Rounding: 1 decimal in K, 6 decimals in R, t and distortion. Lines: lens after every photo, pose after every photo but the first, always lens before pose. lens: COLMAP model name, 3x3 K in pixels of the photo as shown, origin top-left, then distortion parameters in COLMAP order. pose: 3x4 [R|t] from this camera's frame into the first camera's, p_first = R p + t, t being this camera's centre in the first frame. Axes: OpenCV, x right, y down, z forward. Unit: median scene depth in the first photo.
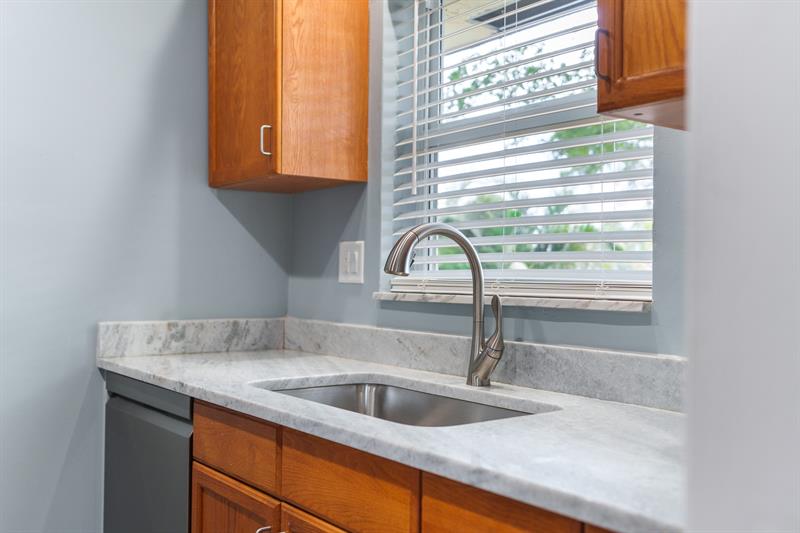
lens RADIAL K [[780.4, 0, 397.5], [0, 780.4, 269.0], [0, 0, 1]] dist [0.008347, 0.007172]
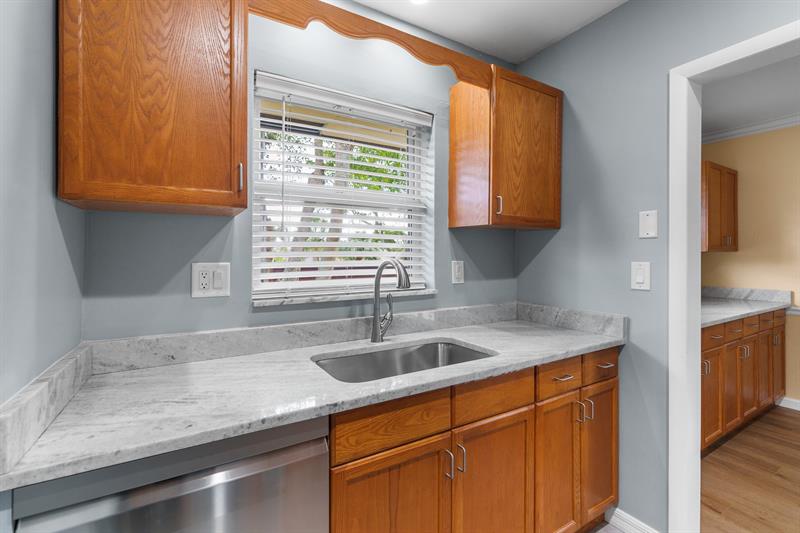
lens RADIAL K [[362.4, 0, 399.7], [0, 362.4, 255.0], [0, 0, 1]] dist [-0.001737, 0.000265]
pose [[0.118778, -0.005376, 0.992906, -0.658243], [-0.007172, 0.999955, 0.006272, -0.059325], [-0.992895, -0.007866, 0.118734, 0.718503]]
